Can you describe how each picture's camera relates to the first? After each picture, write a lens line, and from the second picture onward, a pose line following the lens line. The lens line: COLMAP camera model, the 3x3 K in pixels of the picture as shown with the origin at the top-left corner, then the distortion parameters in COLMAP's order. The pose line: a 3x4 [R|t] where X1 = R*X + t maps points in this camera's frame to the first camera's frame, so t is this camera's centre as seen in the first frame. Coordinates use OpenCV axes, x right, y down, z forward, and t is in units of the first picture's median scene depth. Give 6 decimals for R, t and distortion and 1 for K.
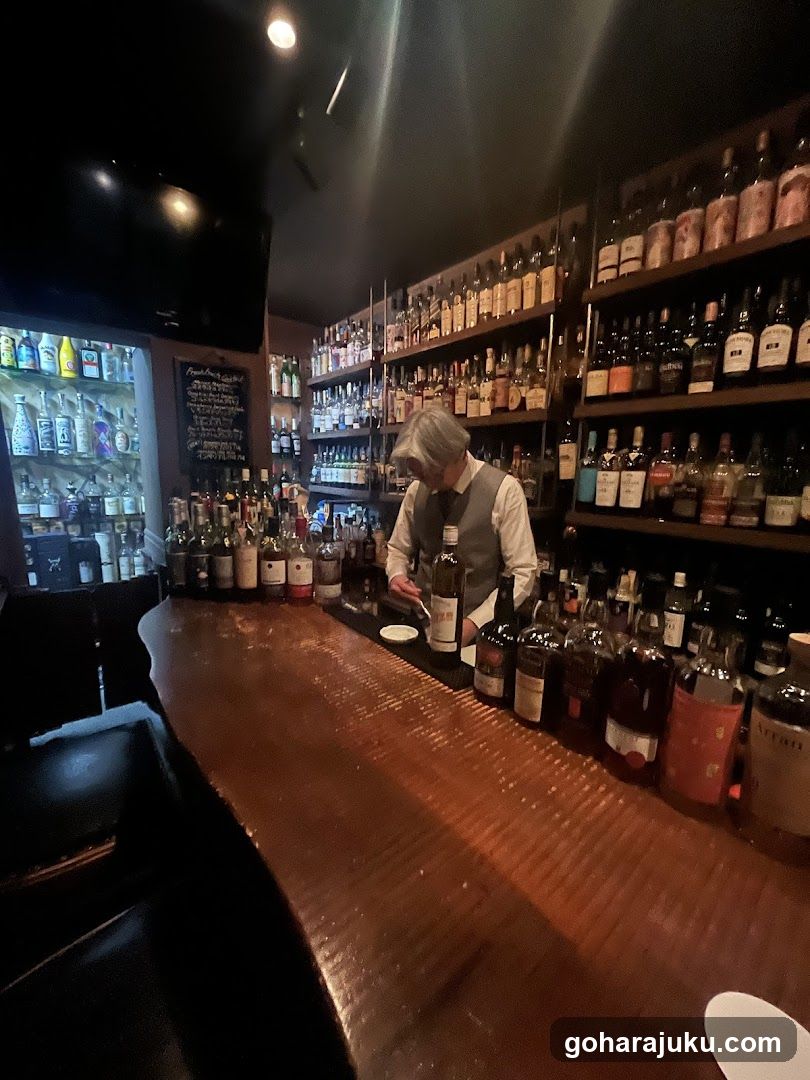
lens RADIAL K [[441.8, 0, 405.0], [0, 441.8, 540.0], [0, 0, 1]] dist [-0.002632, -0.000045]
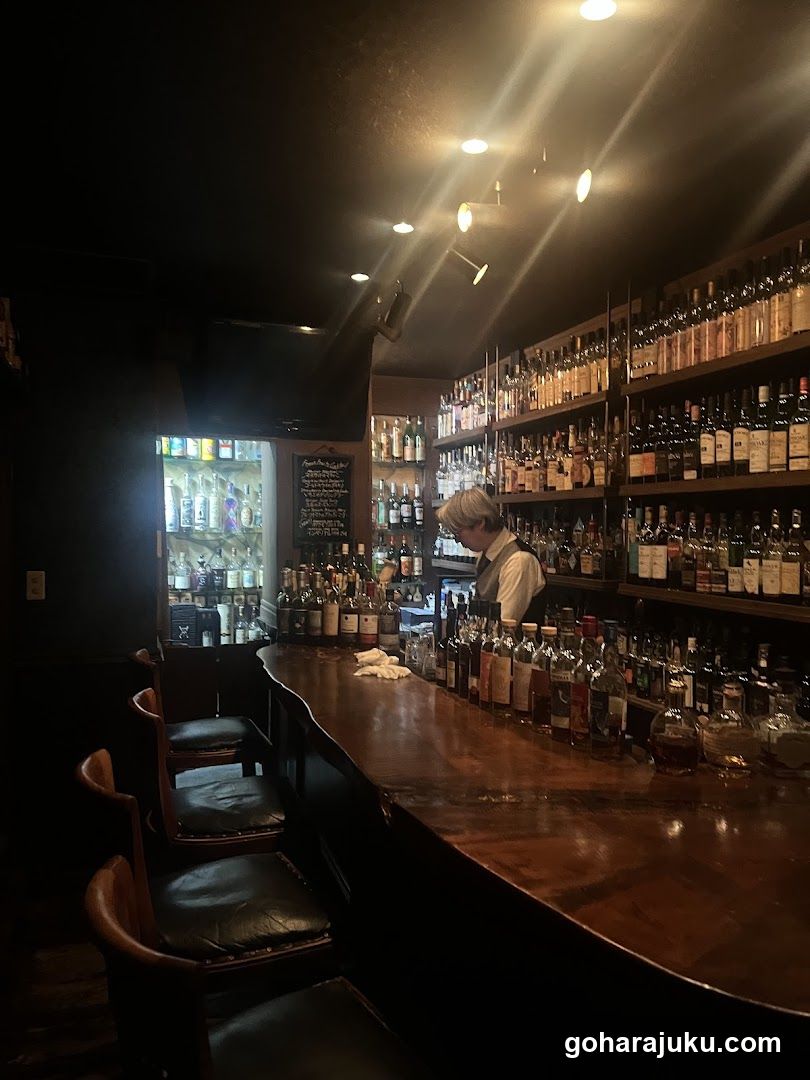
lens RADIAL K [[842.1, 0, 405.0], [0, 842.1, 540.0], [0, 0, 1]] dist [0.150837, -0.000204]
pose [[0.937988, -0.007237, -0.346592, 0.498611], [-0.044256, 0.989102, -0.140422, 0.117789], [0.343832, 0.147052, 0.927446, -0.892491]]
